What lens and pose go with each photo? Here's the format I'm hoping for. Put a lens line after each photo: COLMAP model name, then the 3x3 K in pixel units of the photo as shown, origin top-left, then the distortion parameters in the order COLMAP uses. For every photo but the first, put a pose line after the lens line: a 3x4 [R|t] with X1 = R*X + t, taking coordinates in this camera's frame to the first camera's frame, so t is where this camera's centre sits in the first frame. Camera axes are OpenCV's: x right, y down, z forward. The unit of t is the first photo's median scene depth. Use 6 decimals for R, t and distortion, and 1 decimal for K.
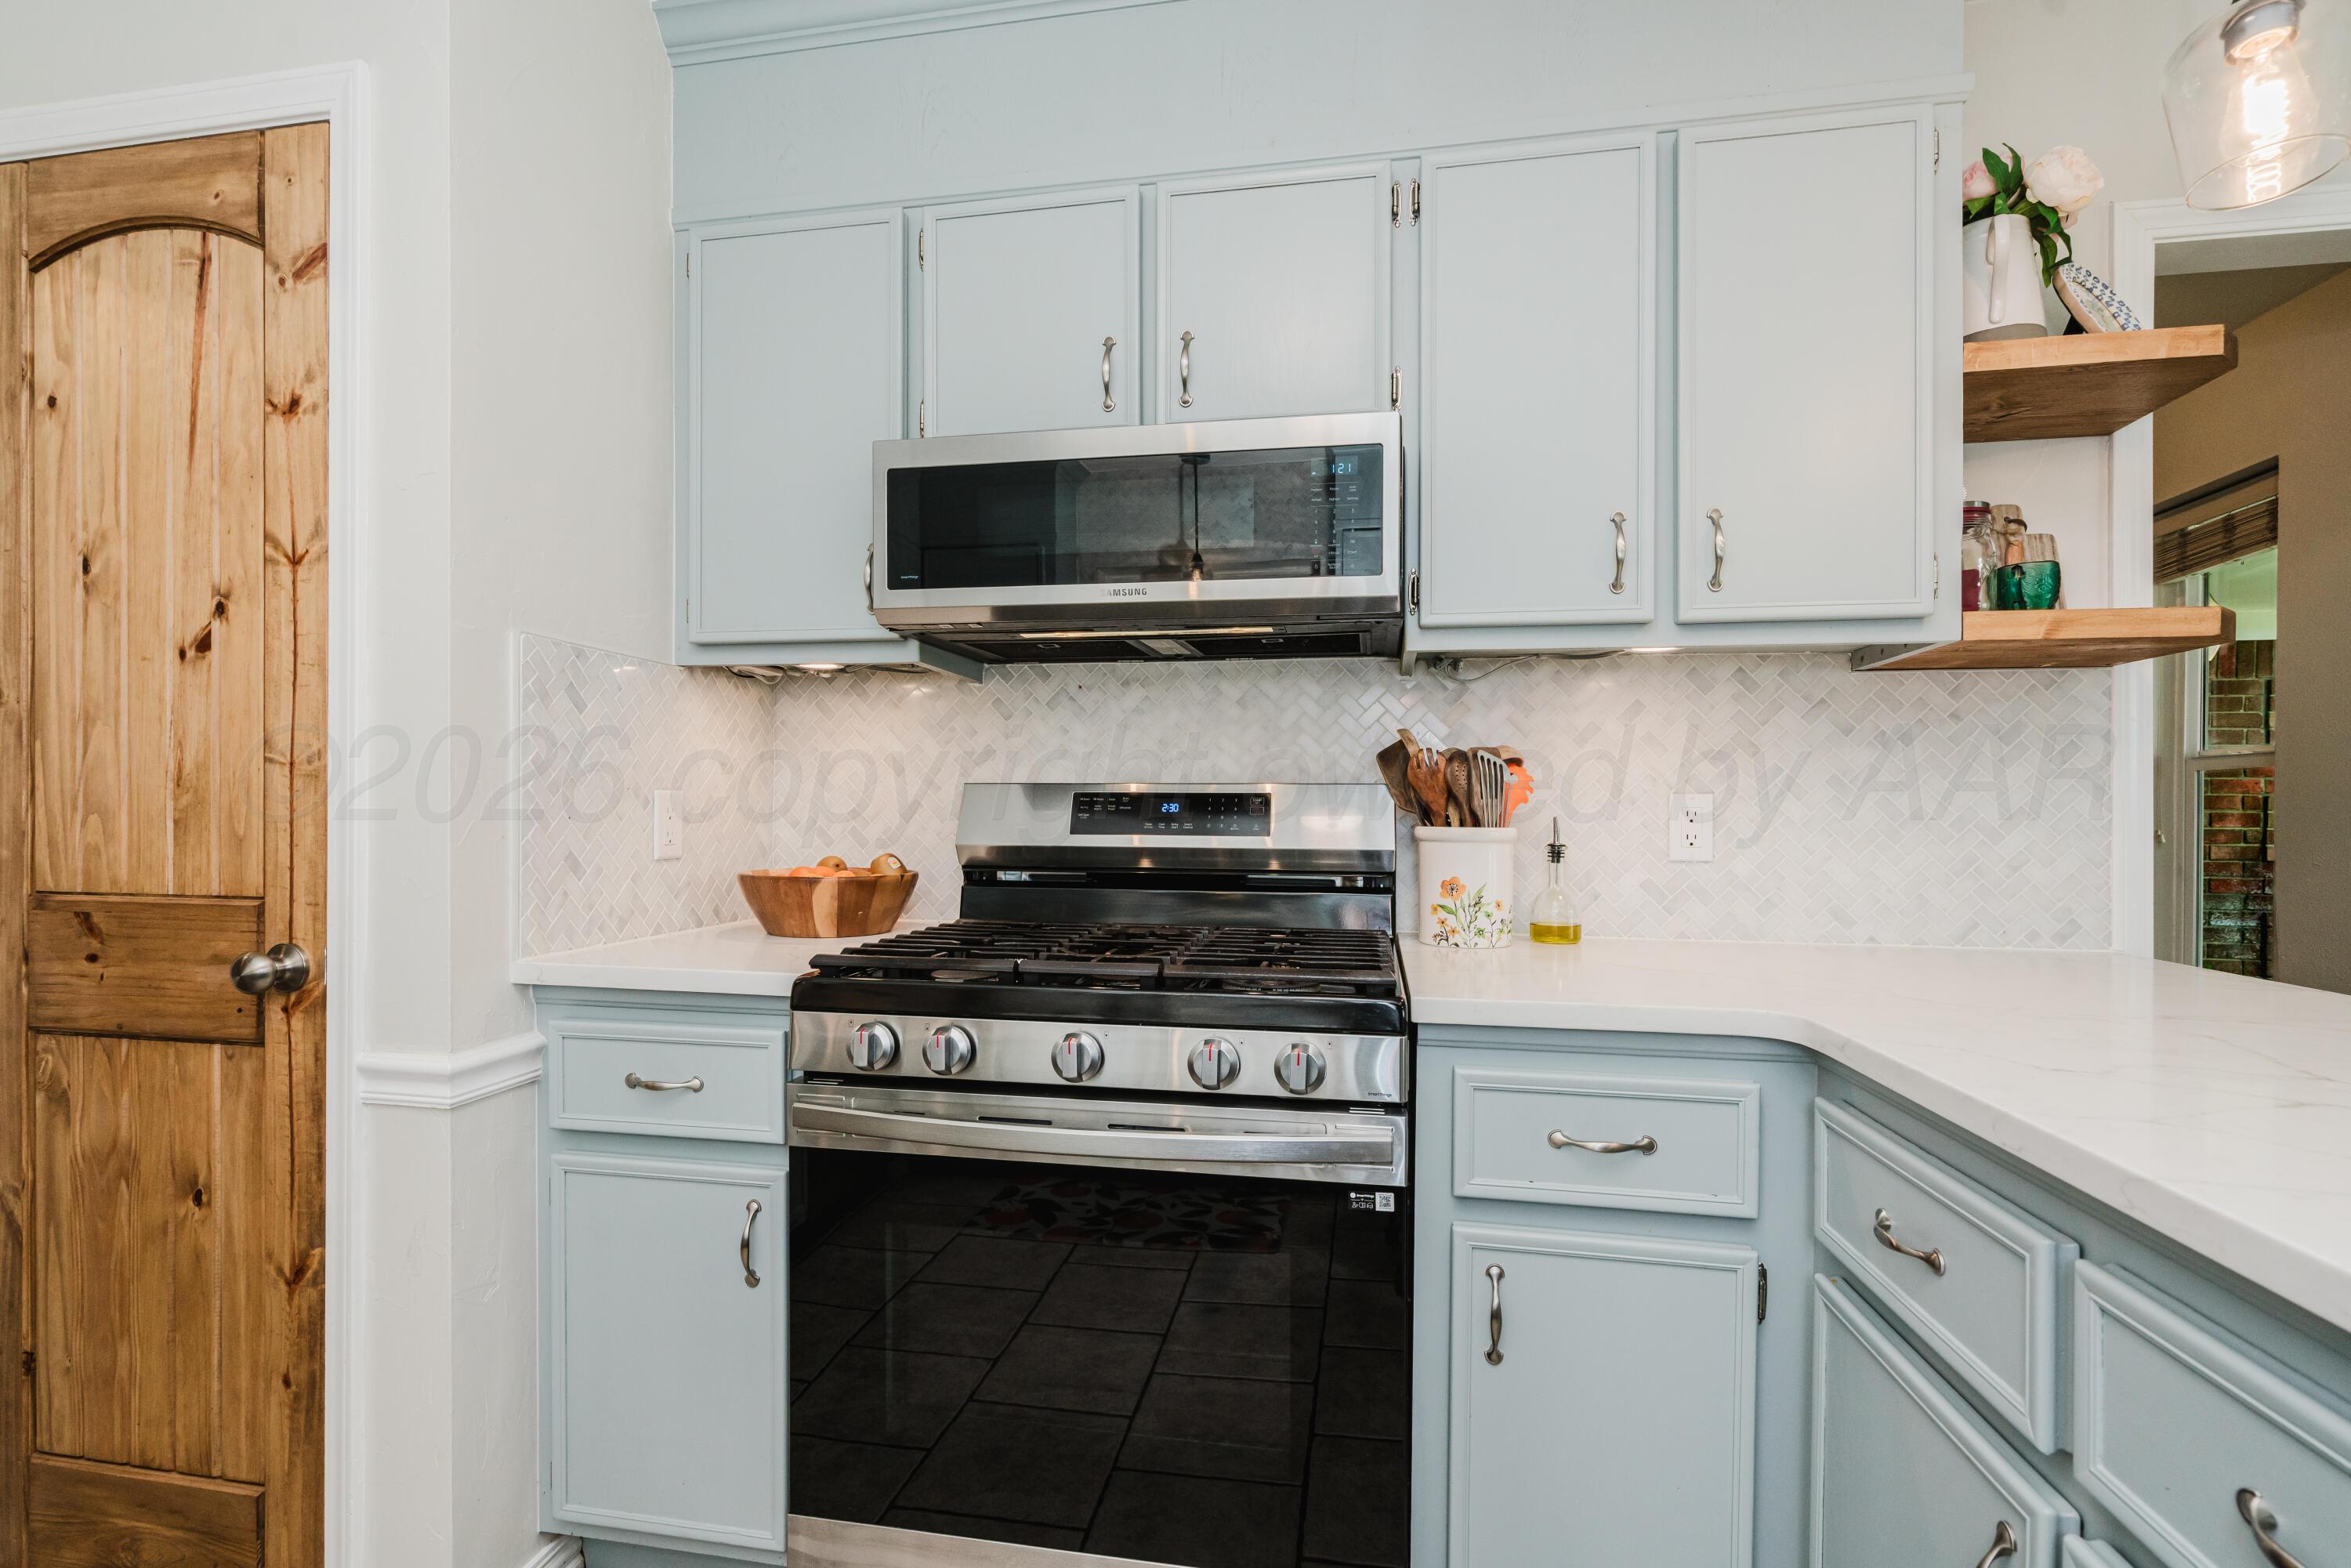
lens RADIAL K [[1060.1, 0, 1177.2], [0, 1060.1, 815.4], [0, 0, 1]] dist [-0.001763, -0.000059]
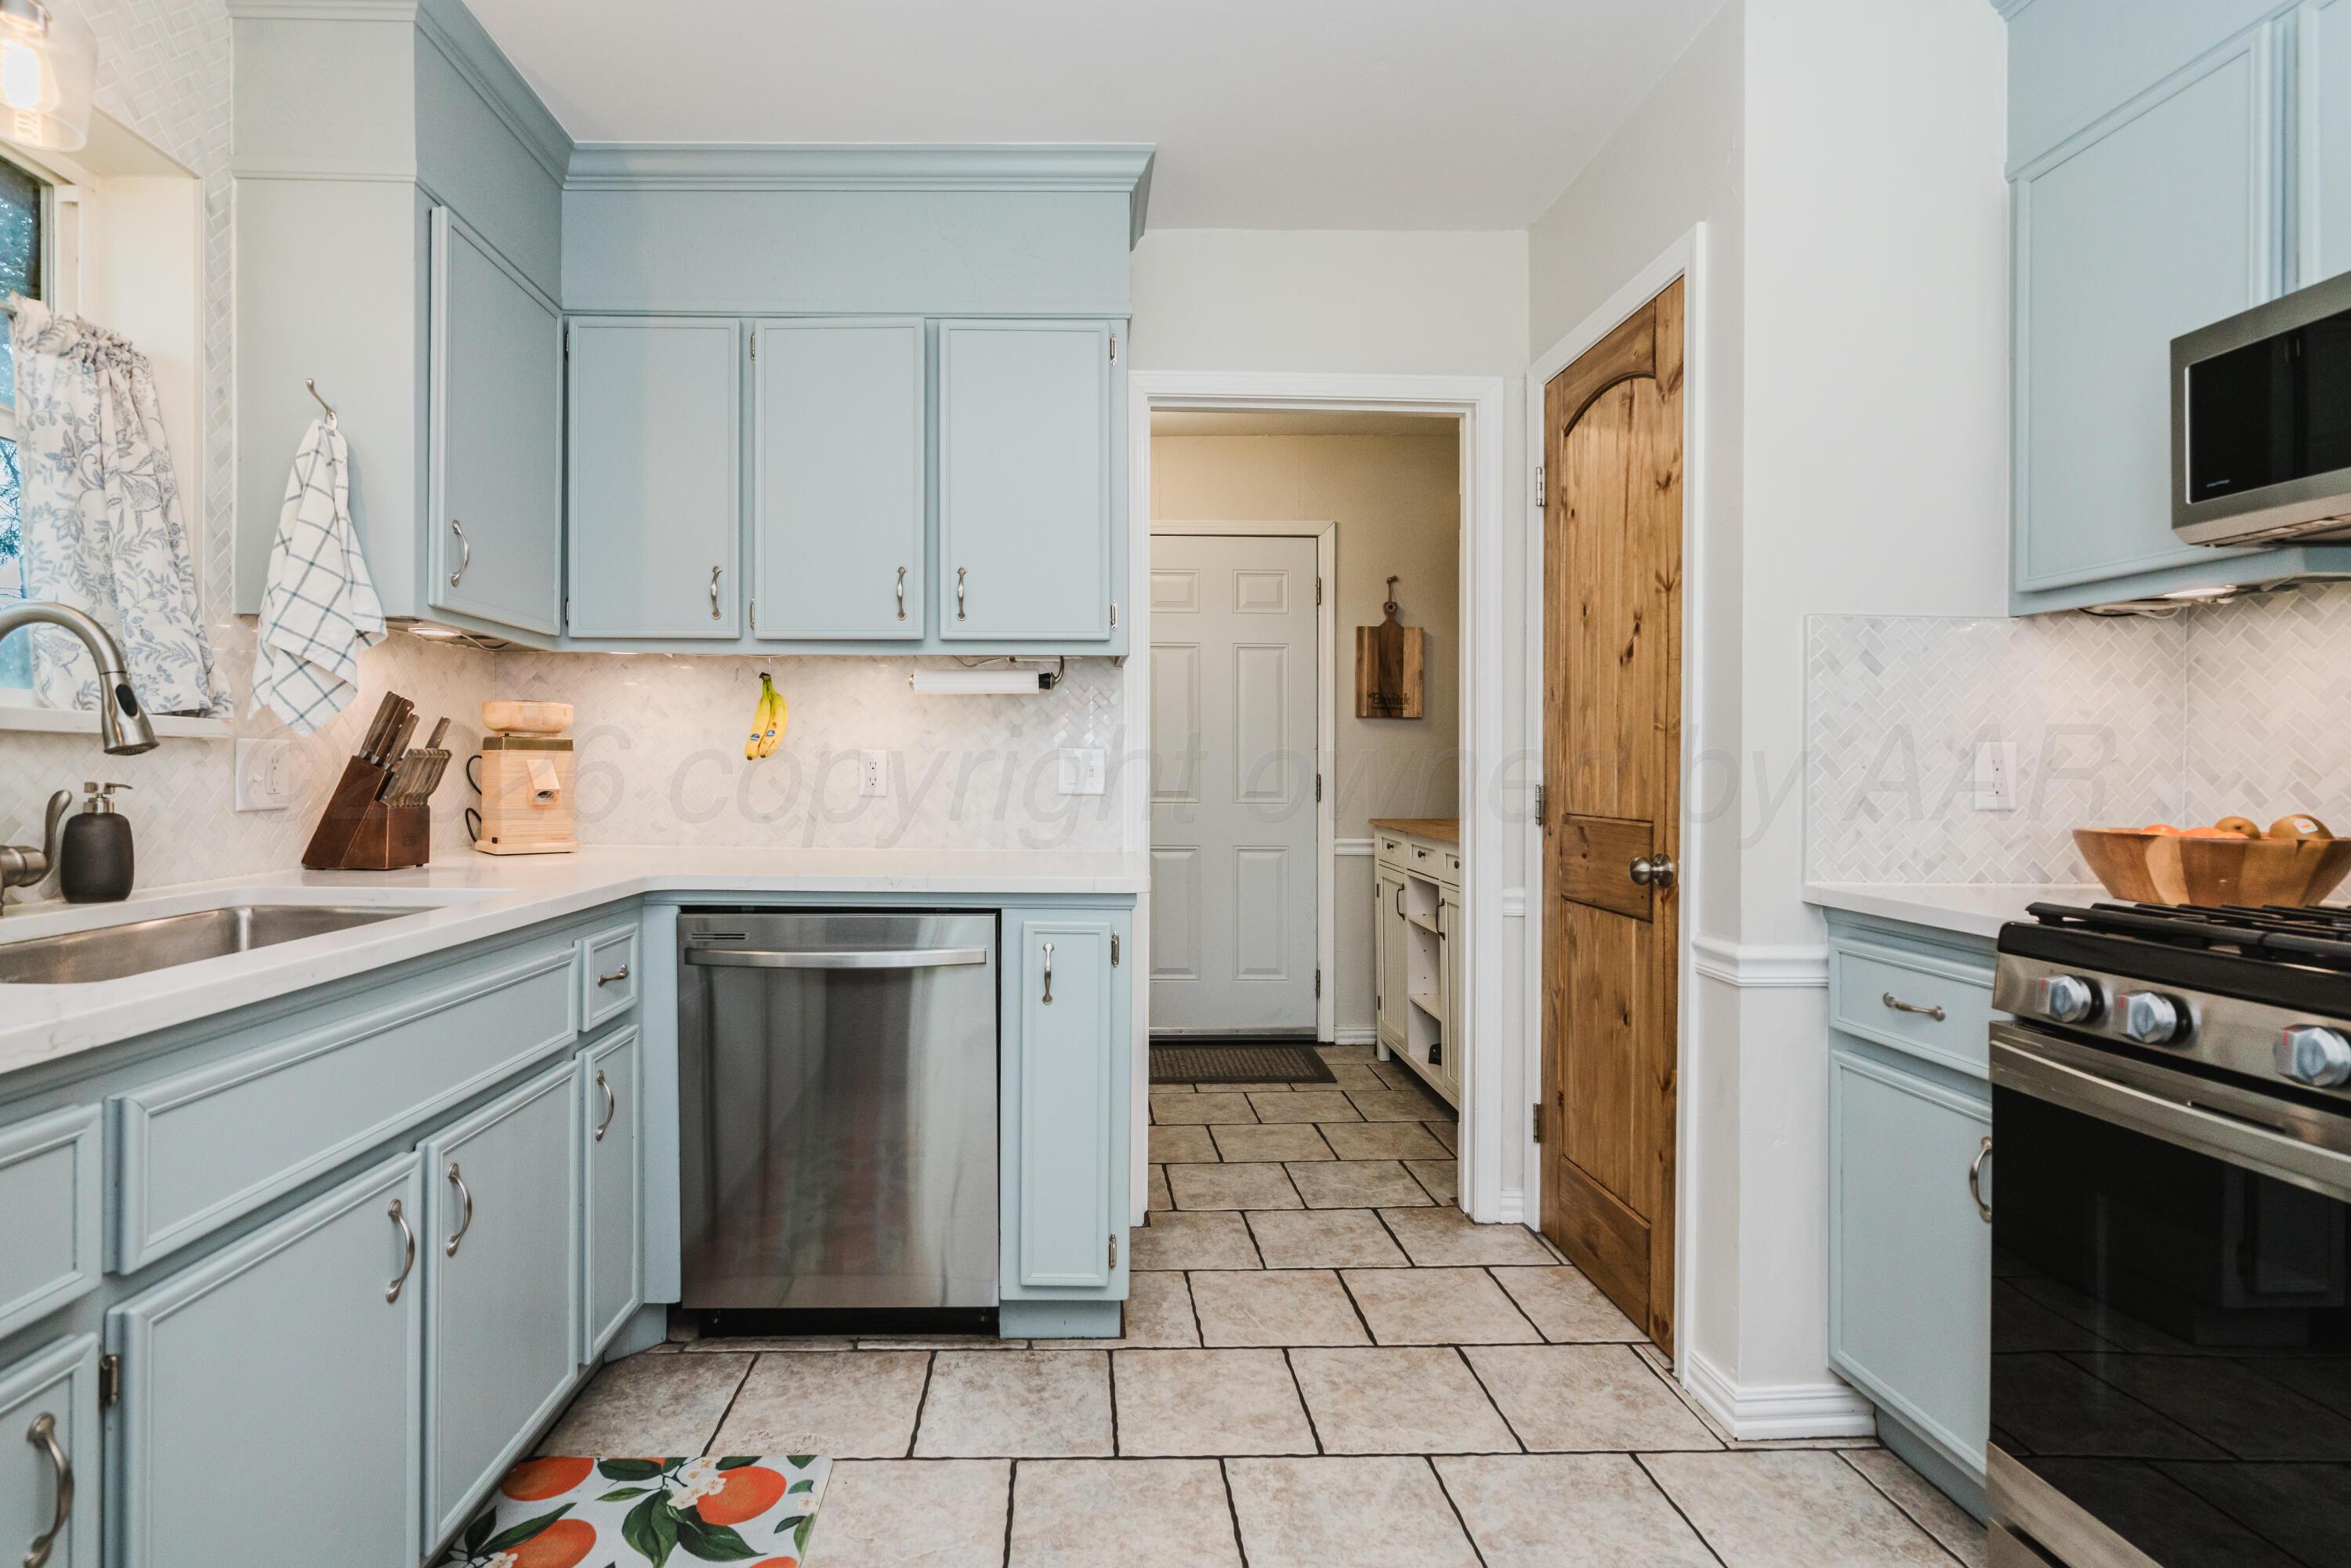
lens RADIAL K [[1064.8, 0, 1169.6], [0, 1064.8, 774.9], [0, 0, 1]] dist [-0.000490, 0.000090]
pose [[0.274190, 0.003086, -0.961671, 0.368870], [-0.006997, 0.999975, 0.001214, 0.015741], [0.961650, 0.006396, 0.274205, -0.047362]]
